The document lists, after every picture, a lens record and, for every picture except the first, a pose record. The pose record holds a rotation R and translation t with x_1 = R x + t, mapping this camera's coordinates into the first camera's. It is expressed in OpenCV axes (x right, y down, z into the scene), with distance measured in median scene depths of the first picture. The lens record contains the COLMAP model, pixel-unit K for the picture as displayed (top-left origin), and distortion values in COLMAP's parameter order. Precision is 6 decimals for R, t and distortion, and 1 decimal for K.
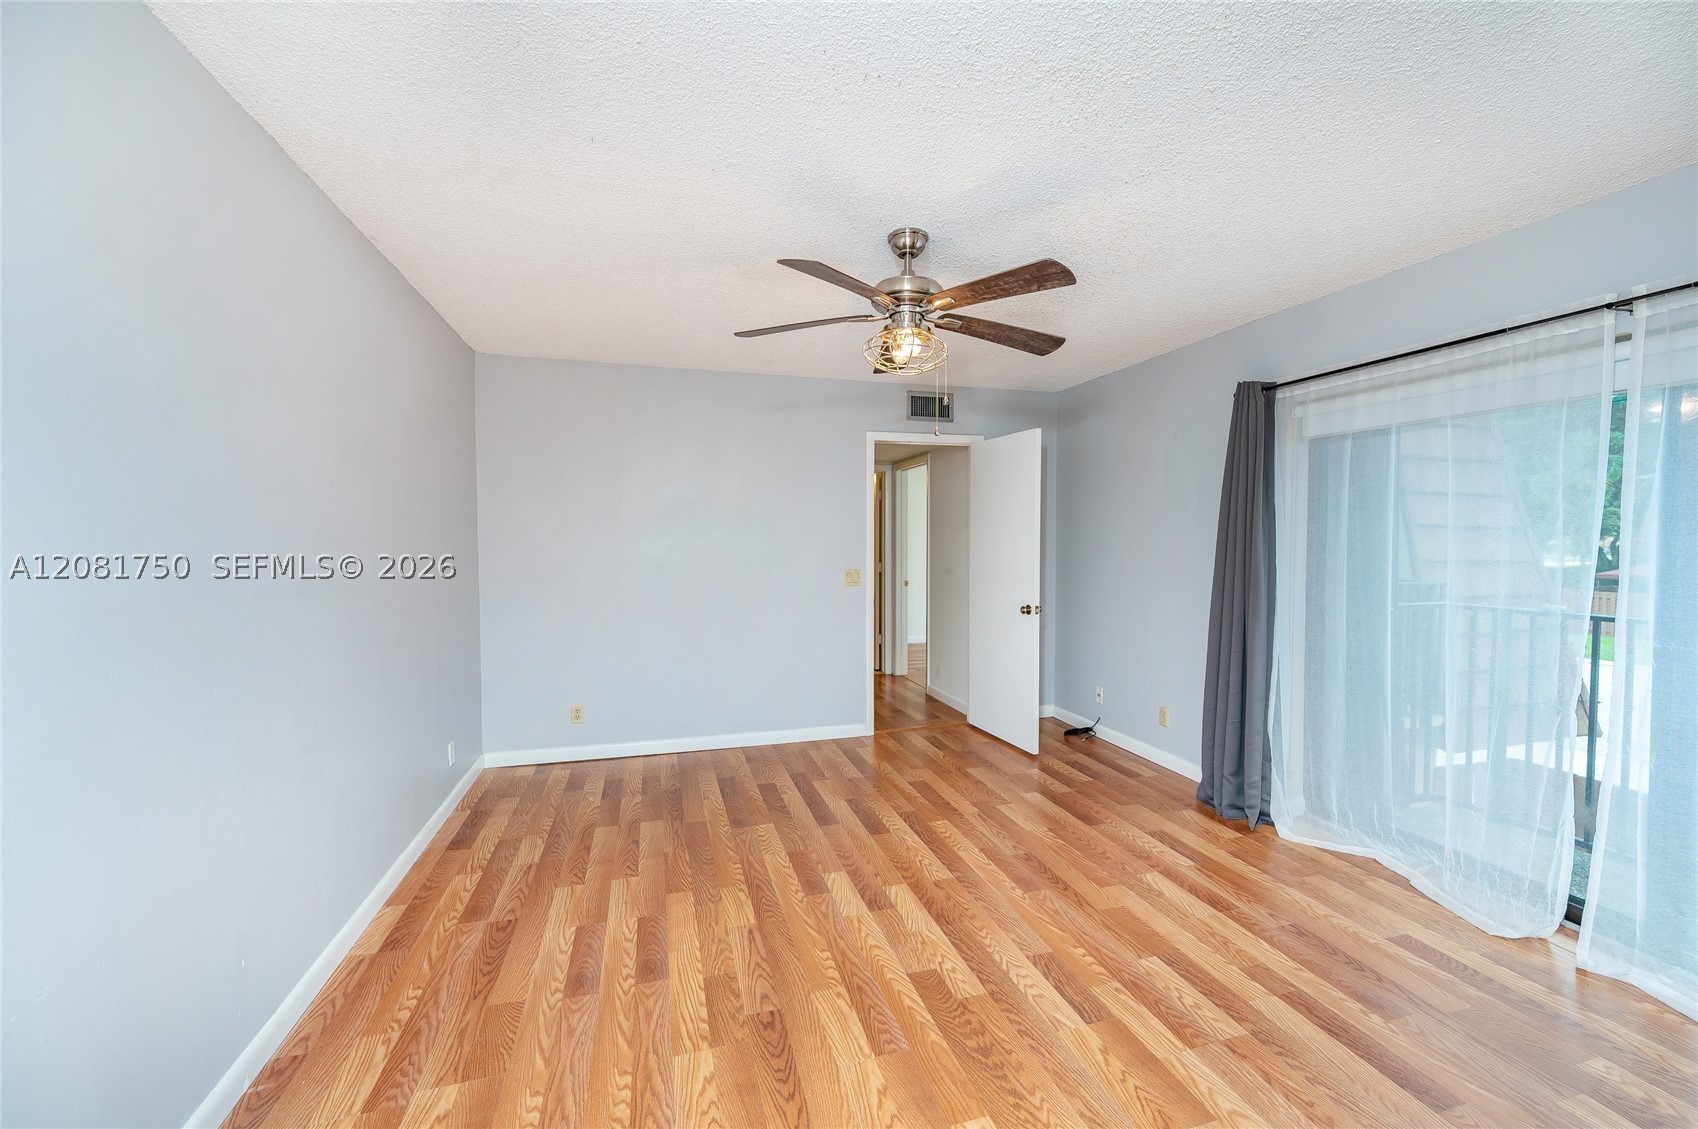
lens RADIAL K [[672.3, 0, 844.6], [0, 672.3, 564.2], [0, 0, 1]] dist [0.000346, -0.000332]
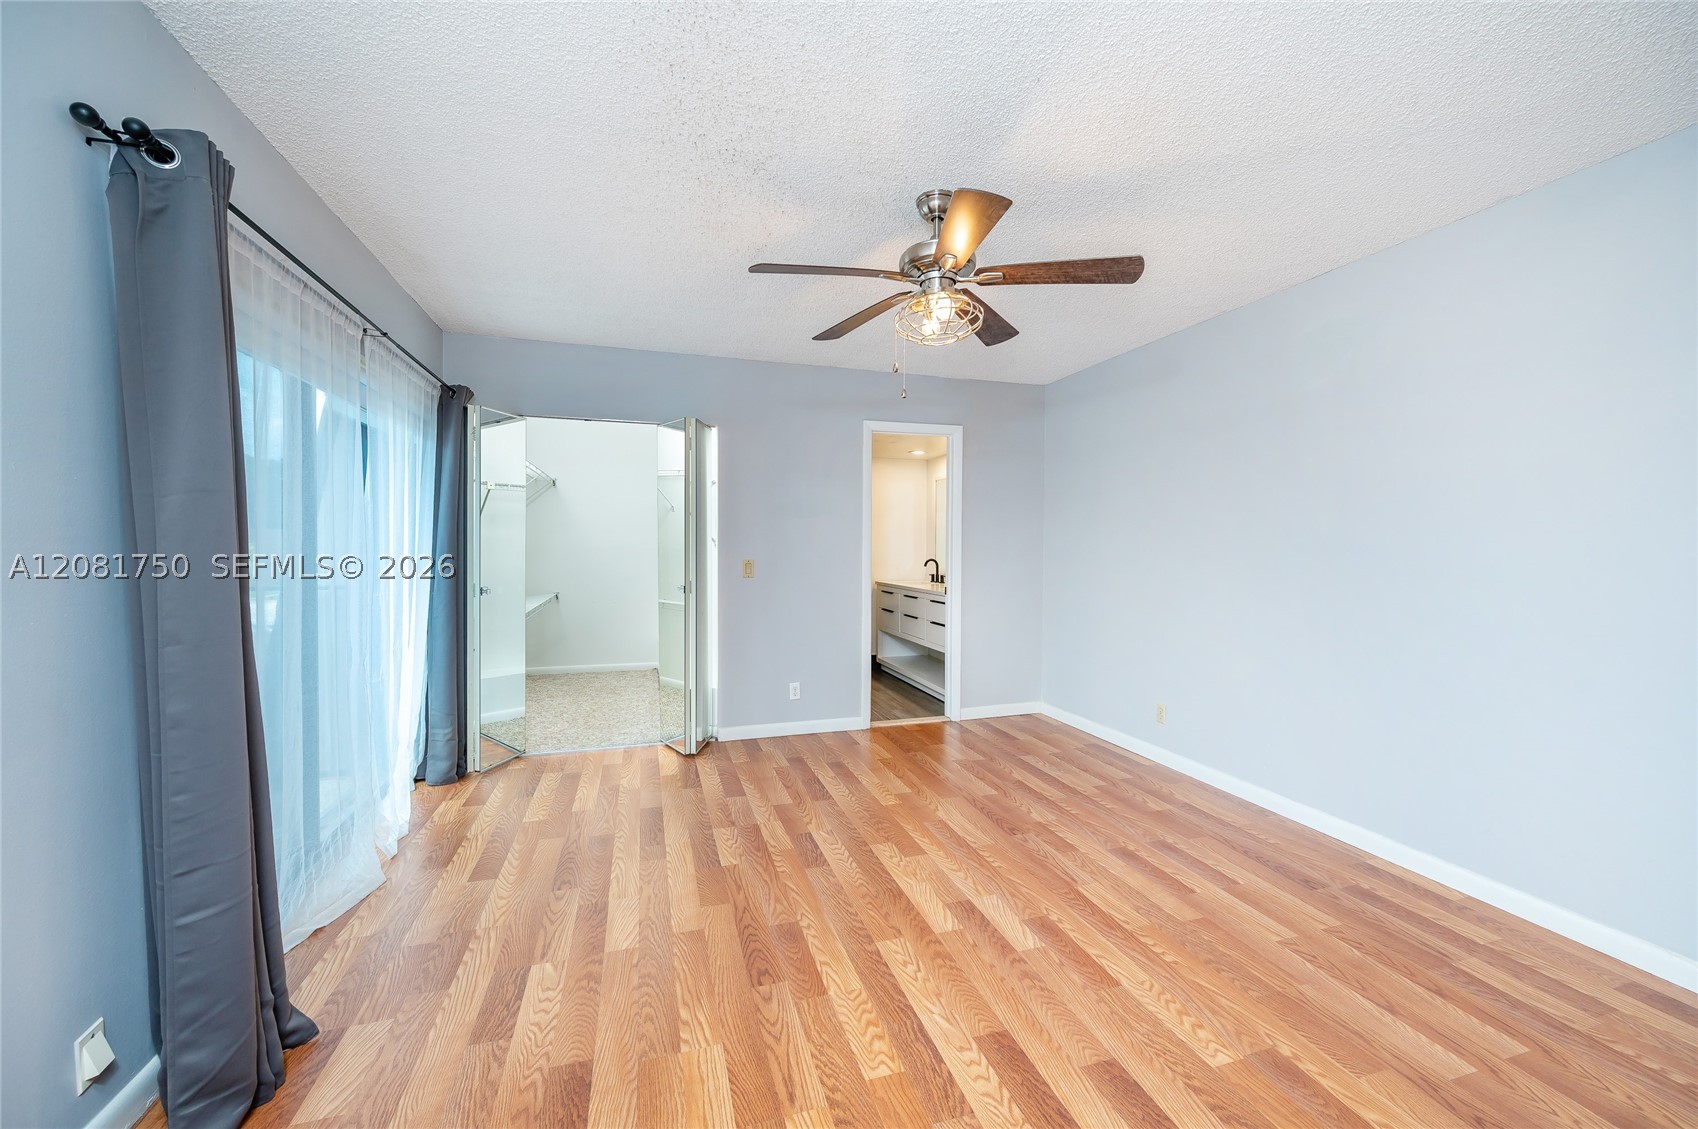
lens RADIAL K [[672.3, 0, 844.6], [0, 672.3, 564.2], [0, 0, 1]] dist [0.000346, -0.000332]
pose [[-0.999941, -0.002466, -0.010596, 0.229577], [-0.003150, 0.997878, 0.065028, -0.029259], [0.010413, 0.065057, -0.997827, 1.932893]]
